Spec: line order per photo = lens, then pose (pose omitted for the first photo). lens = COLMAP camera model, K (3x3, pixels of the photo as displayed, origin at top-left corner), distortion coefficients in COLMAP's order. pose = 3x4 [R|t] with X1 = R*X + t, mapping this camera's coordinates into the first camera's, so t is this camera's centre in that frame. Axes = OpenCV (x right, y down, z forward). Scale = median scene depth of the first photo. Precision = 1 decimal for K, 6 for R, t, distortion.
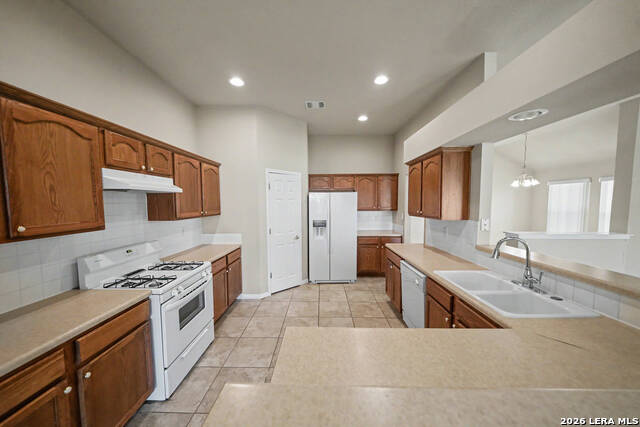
lens RADIAL K [[219.3, 0, 316.9], [0, 219.3, 215.3], [0, 0, 1]] dist [-0.000349, -0.000084]
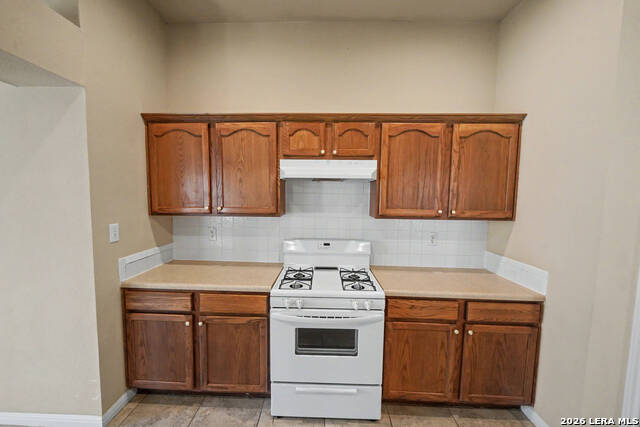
lens RADIAL K [[229.6, 0, 318.9], [0, 229.6, 218.0], [0, 0, 1]] dist [-0.002363, -0.000122]
pose [[-0.013047, 0.079598, -0.996742, 0.141144], [-0.076286, 0.993842, 0.080365, -0.028310], [0.997001, 0.077086, -0.006894, 0.995620]]
